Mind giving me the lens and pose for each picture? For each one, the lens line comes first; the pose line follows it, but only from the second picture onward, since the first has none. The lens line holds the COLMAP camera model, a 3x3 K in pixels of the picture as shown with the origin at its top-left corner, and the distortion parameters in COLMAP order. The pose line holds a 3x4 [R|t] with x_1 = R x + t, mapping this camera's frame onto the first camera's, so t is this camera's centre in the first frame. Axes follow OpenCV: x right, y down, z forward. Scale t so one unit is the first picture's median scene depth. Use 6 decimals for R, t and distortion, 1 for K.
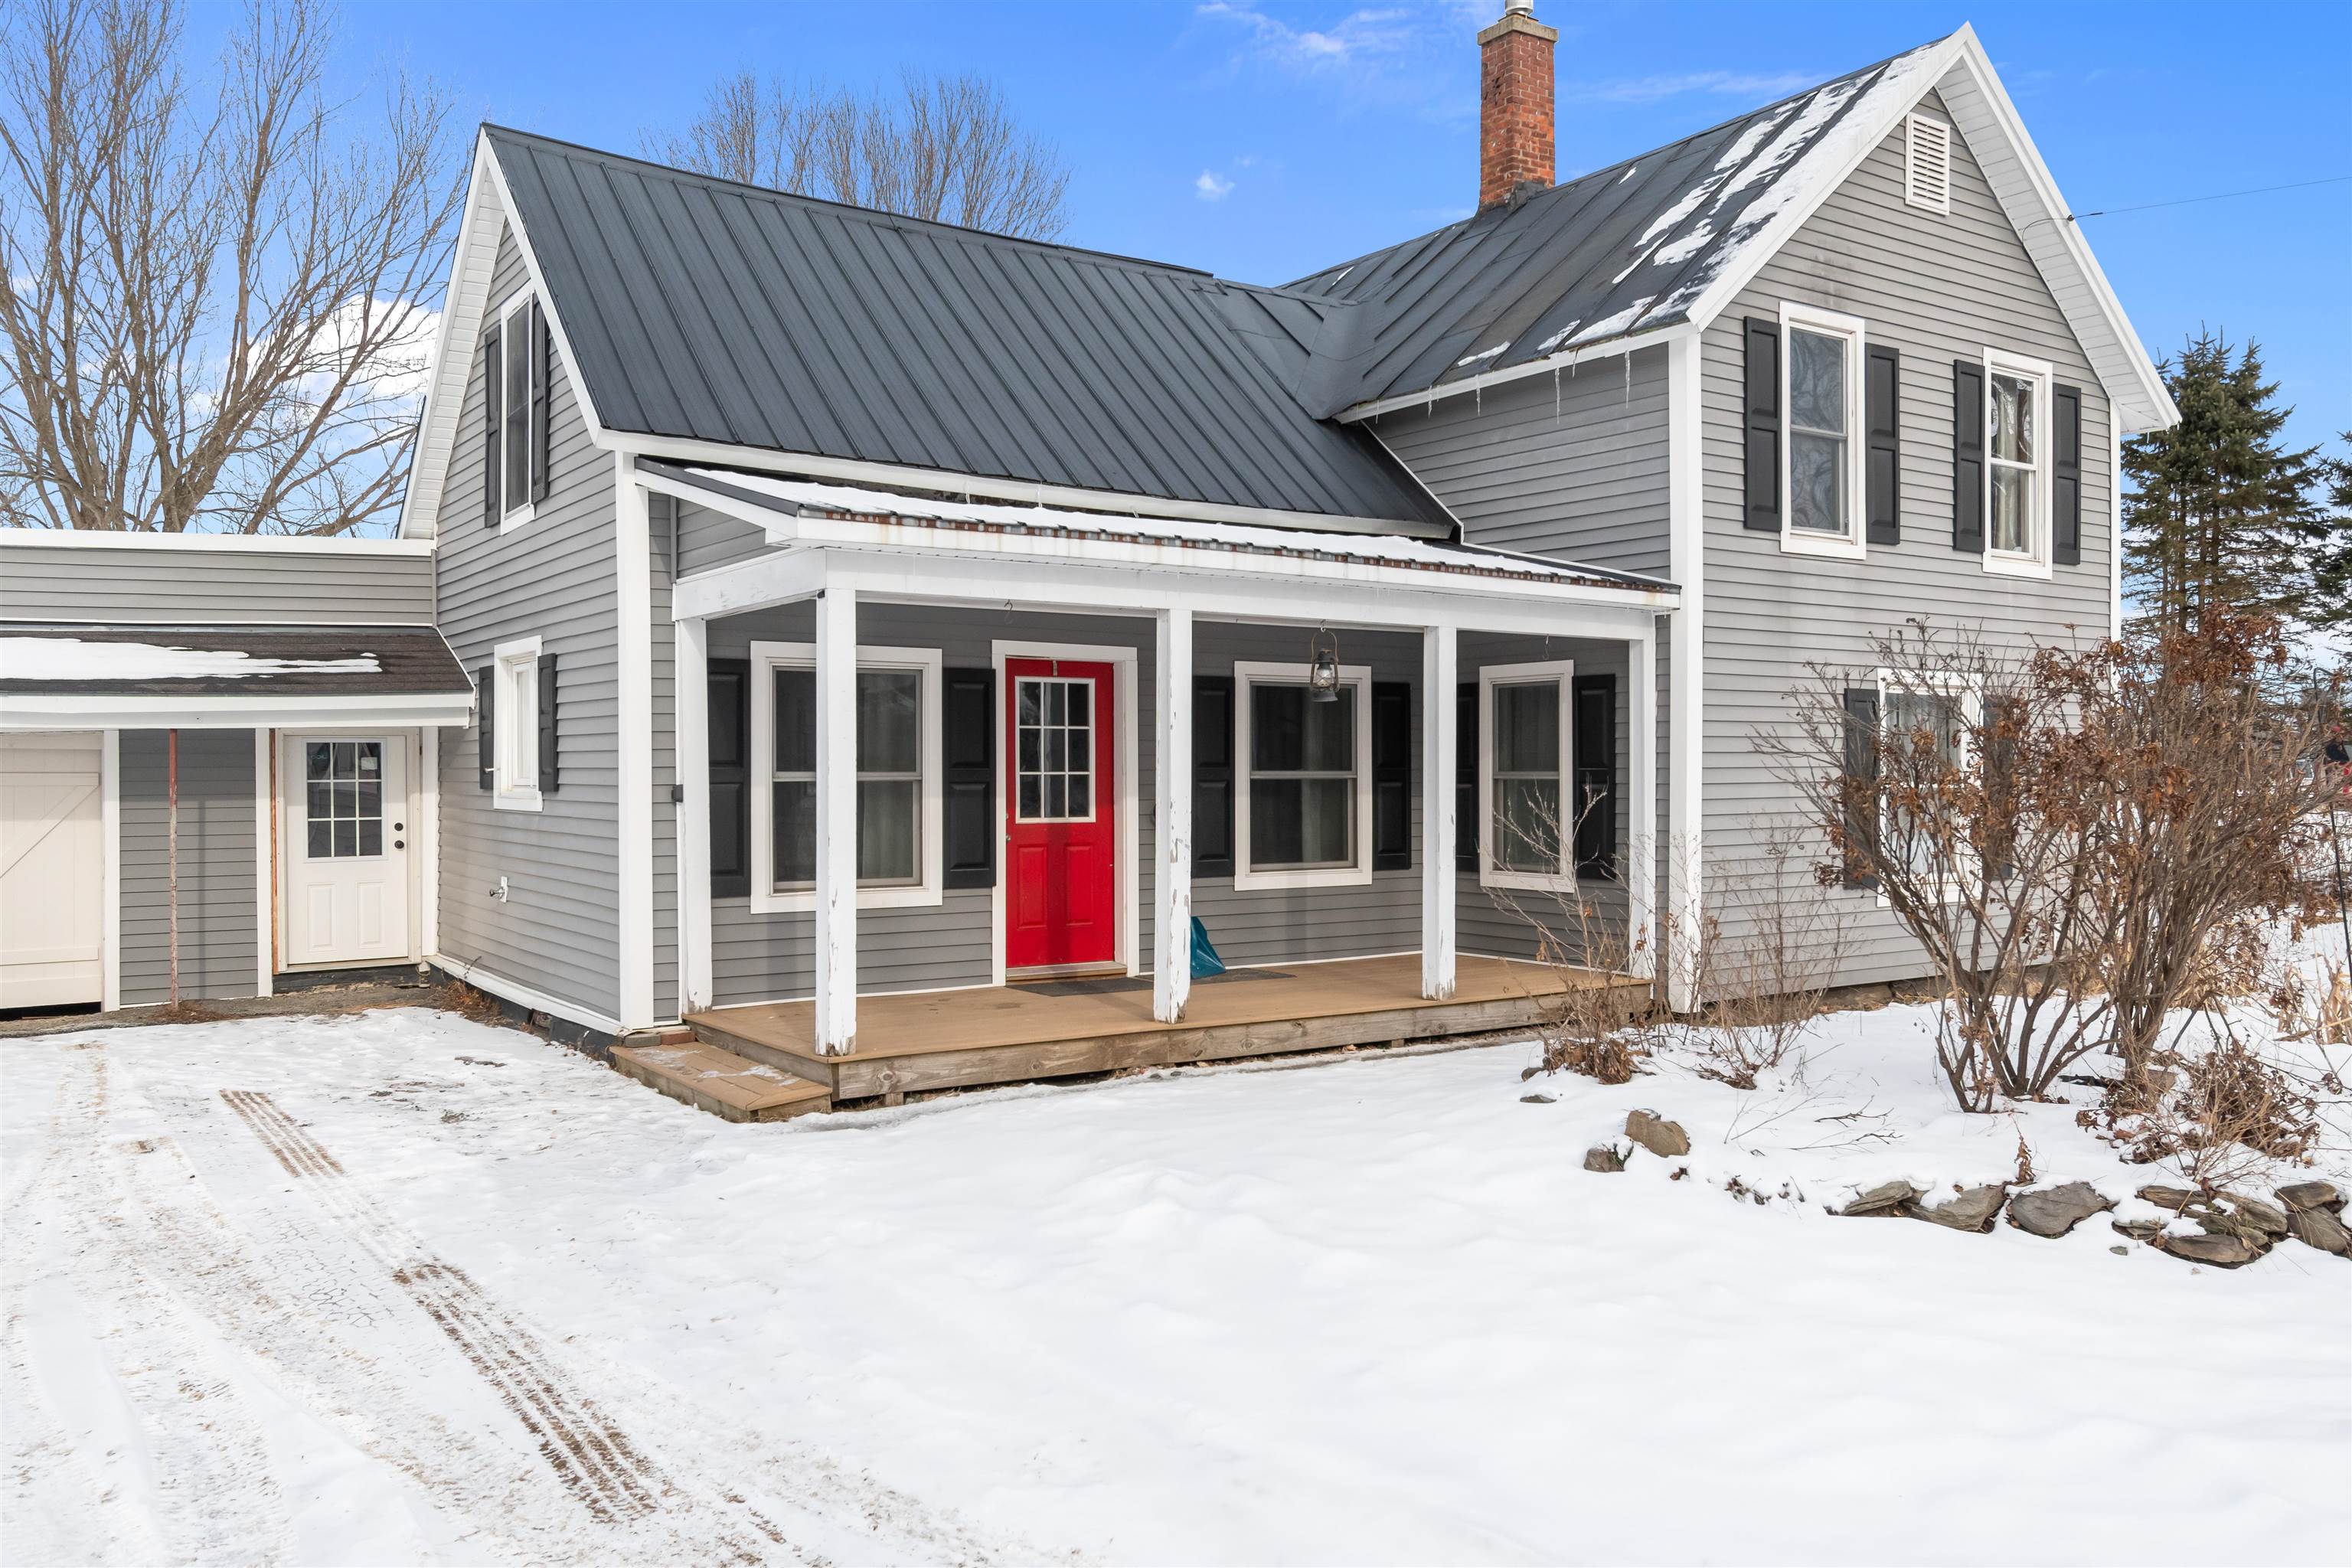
lens RADIAL K [[1762.1, 0, 1172.1], [0, 1762.1, 779.3], [0, 0, 1]] dist [-0.009112, 0.003829]
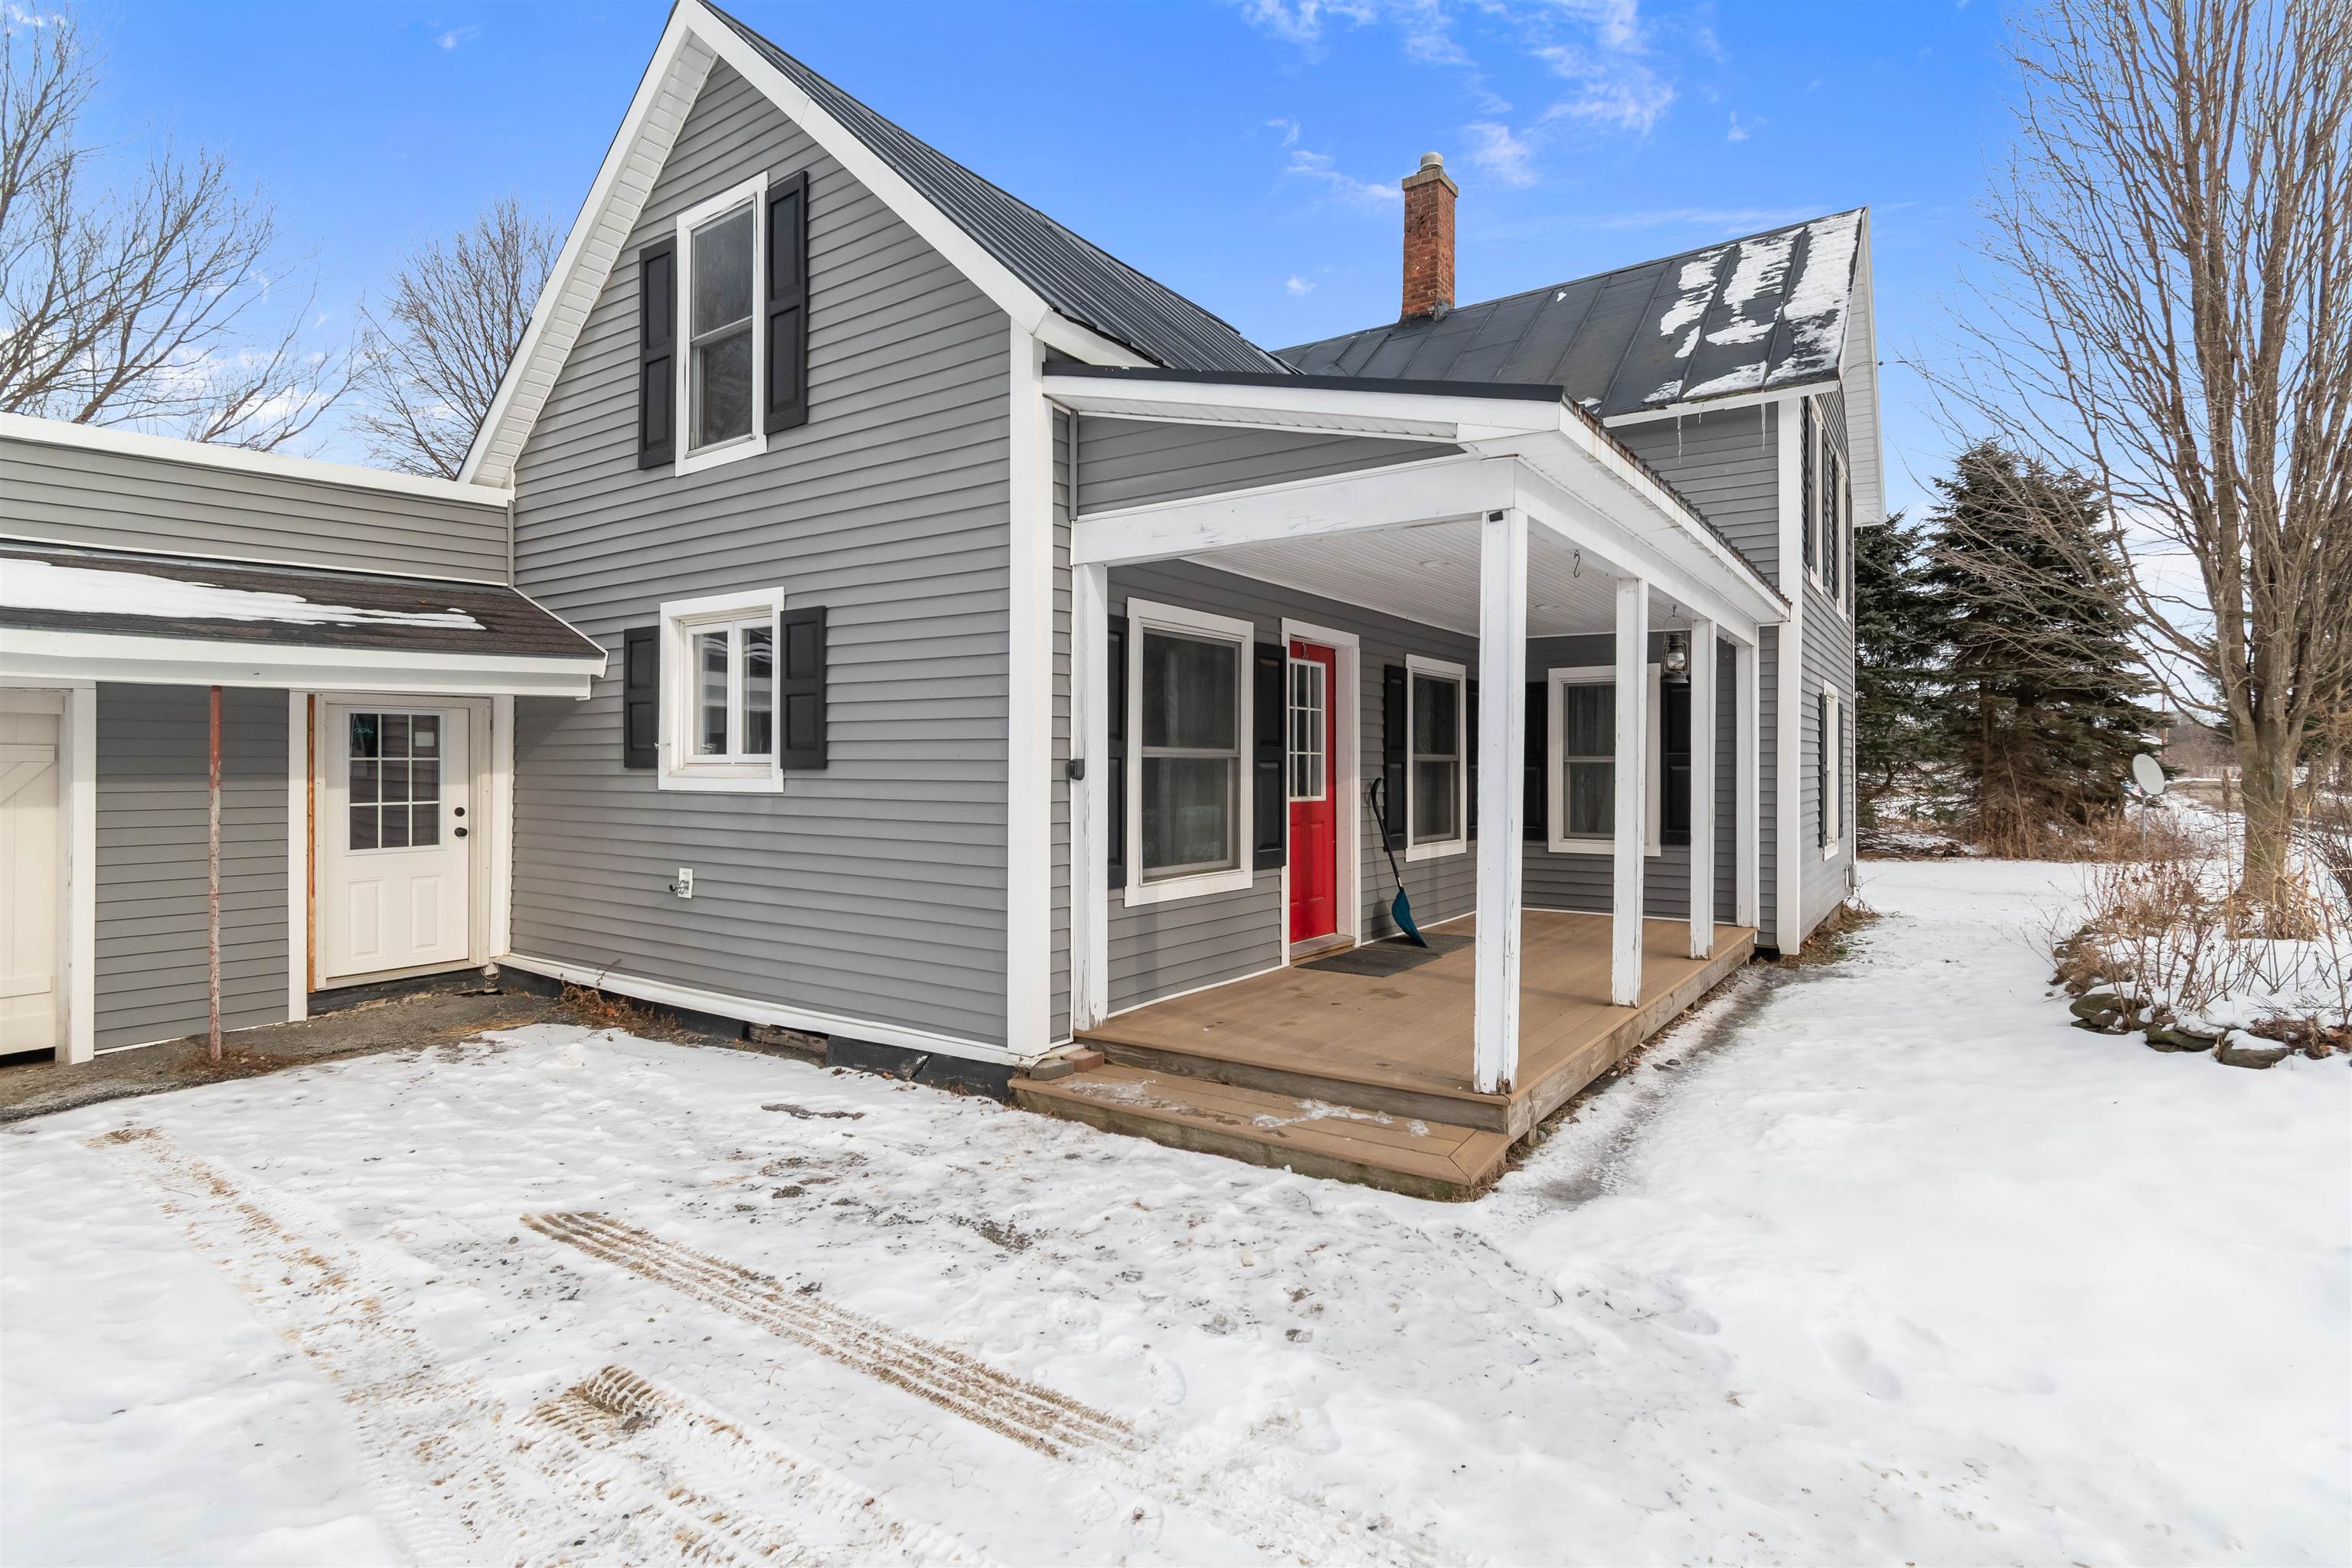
lens RADIAL K [[1172.6, 0, 1266.4], [0, 1172.6, 761.0], [0, 0, 1]] dist [0.000575, -0.001827]
pose [[0.932622, 0.005179, 0.360819, -0.305501], [-0.001918, 0.999954, -0.009396, 0.006908], [-0.360851, 0.008070, 0.932589, 0.340238]]
